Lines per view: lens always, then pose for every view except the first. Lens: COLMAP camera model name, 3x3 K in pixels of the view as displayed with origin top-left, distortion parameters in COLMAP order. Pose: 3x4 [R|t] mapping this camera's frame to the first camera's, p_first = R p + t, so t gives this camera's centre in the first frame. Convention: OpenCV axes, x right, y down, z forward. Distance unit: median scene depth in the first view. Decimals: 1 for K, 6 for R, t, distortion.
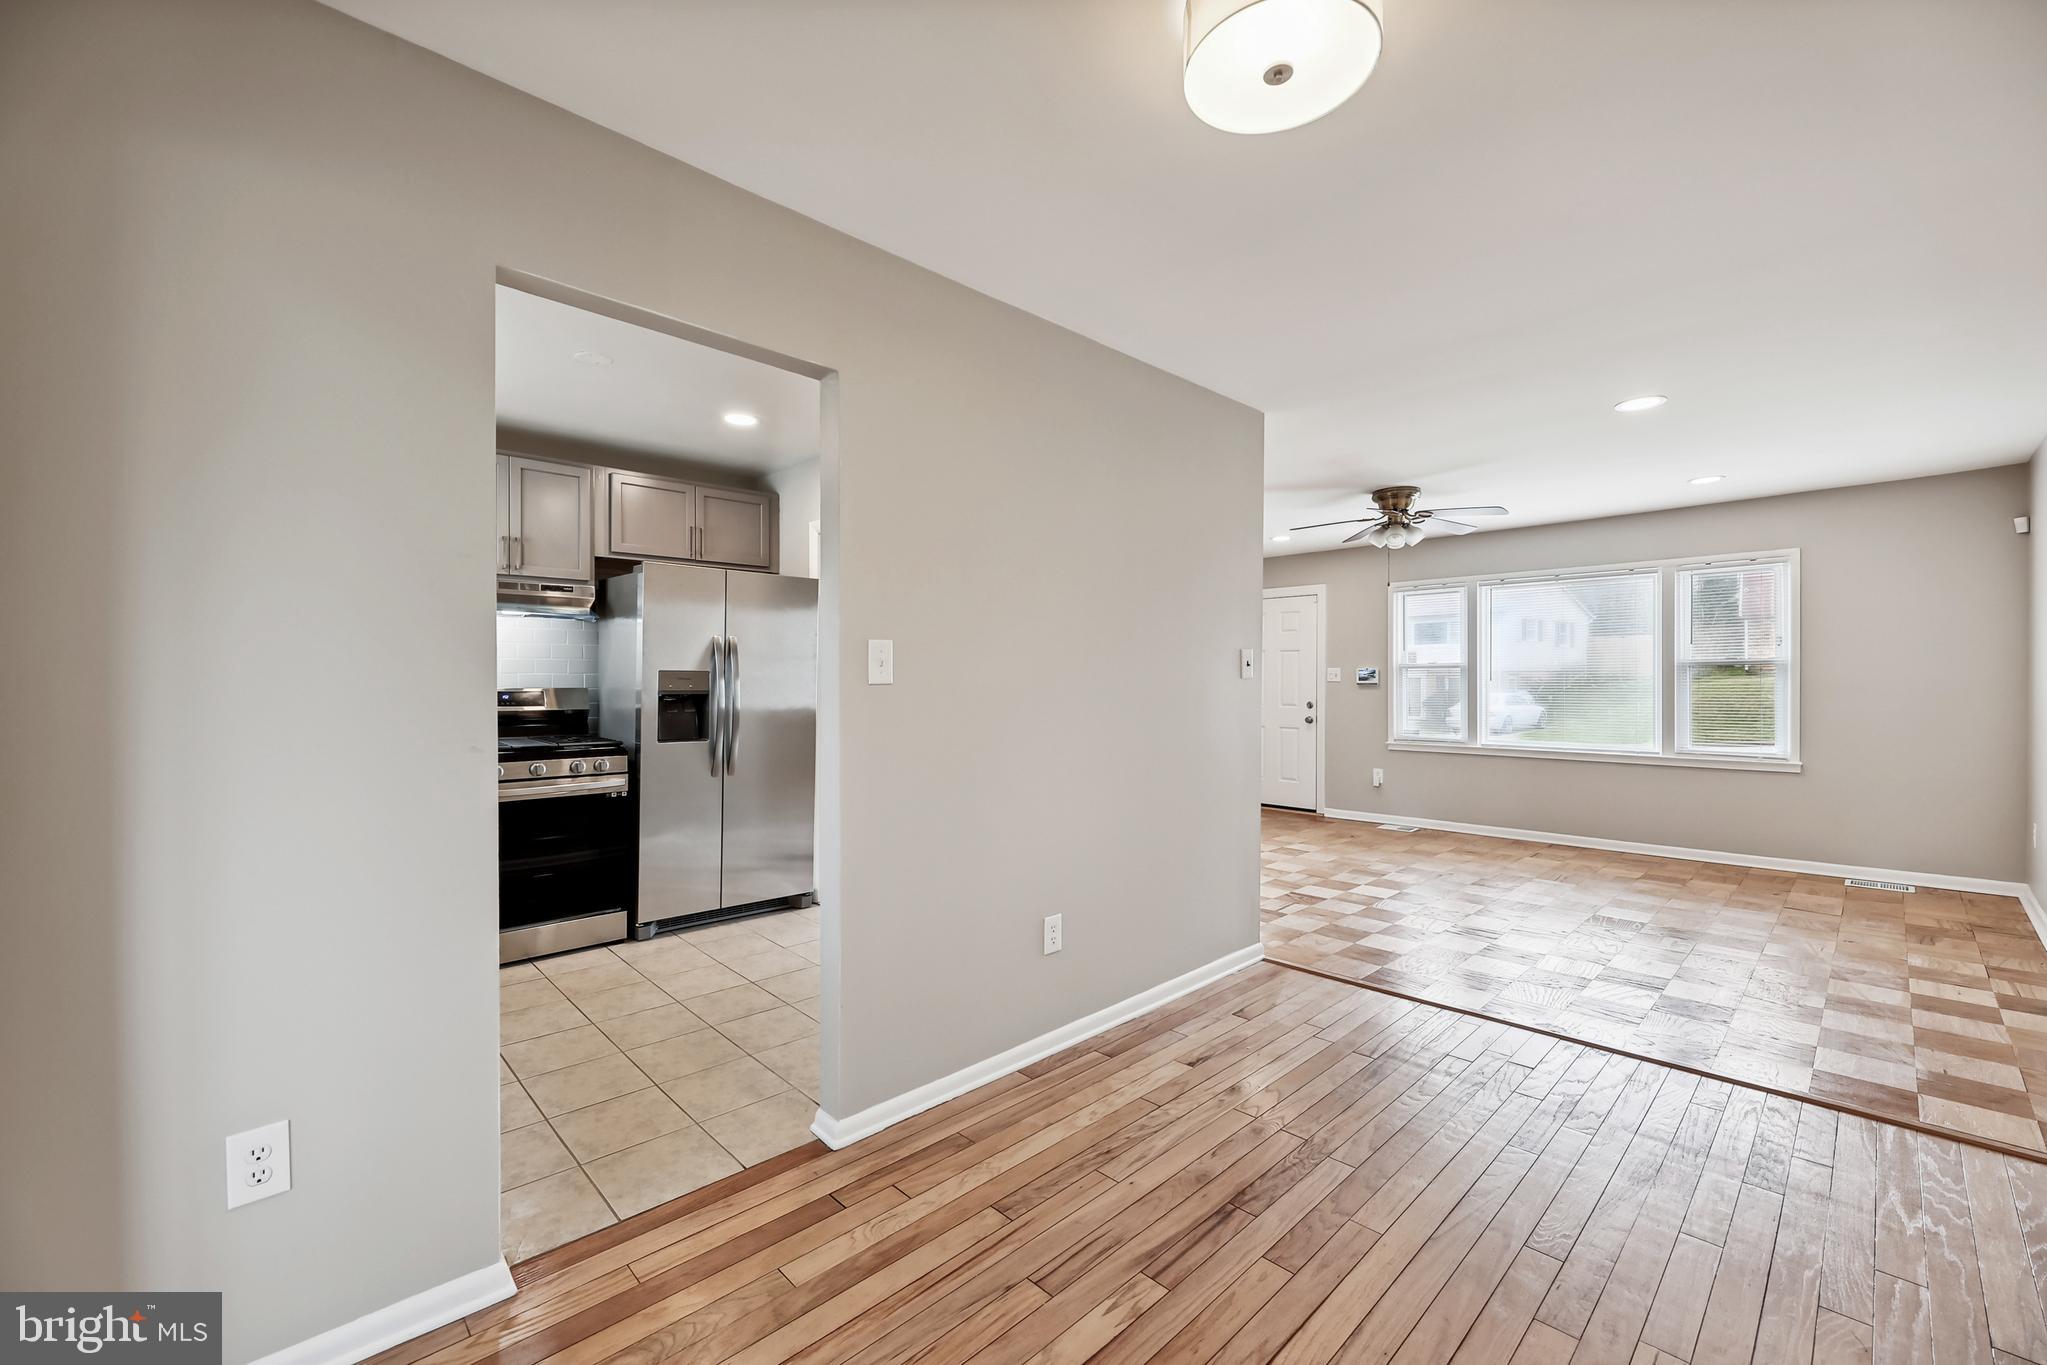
lens RADIAL K [[841.7, 0, 1023.3], [0, 841.7, 684.1], [0, 0, 1]] dist [-0.001373, 0.000394]
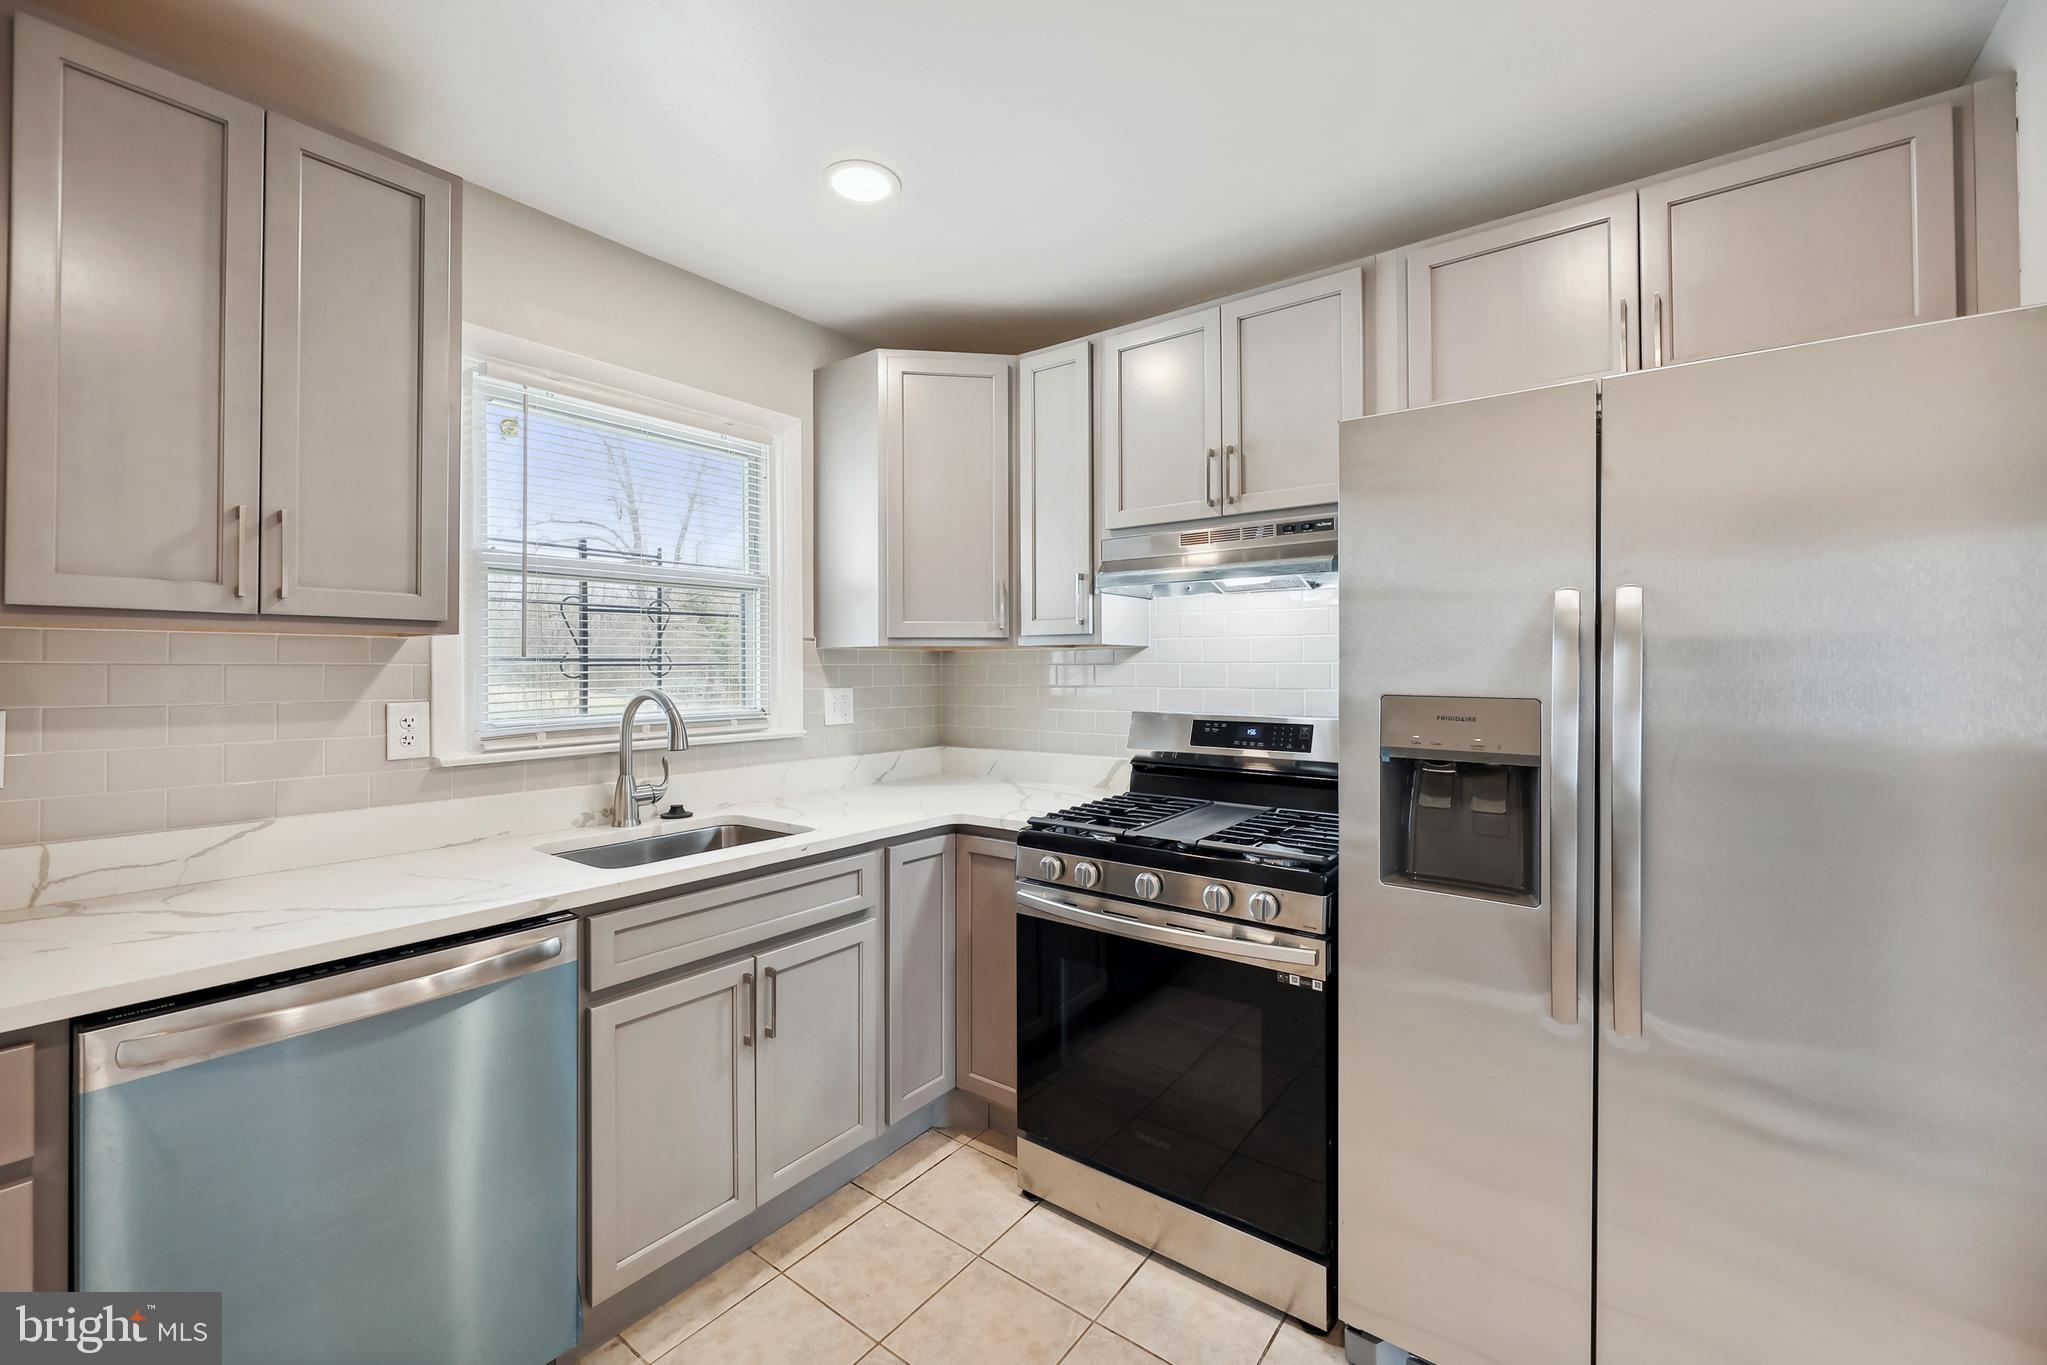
lens RADIAL K [[841.7, 0, 1018.8], [0, 841.7, 662.1], [0, 0, 1]] dist [-0.001373, 0.000394]
pose [[0.141887, -0.010018, -0.989832, -0.075082], [-0.006223, 0.999920, -0.011012, -0.024892], [0.989863, 0.007722, 0.141813, 0.763731]]
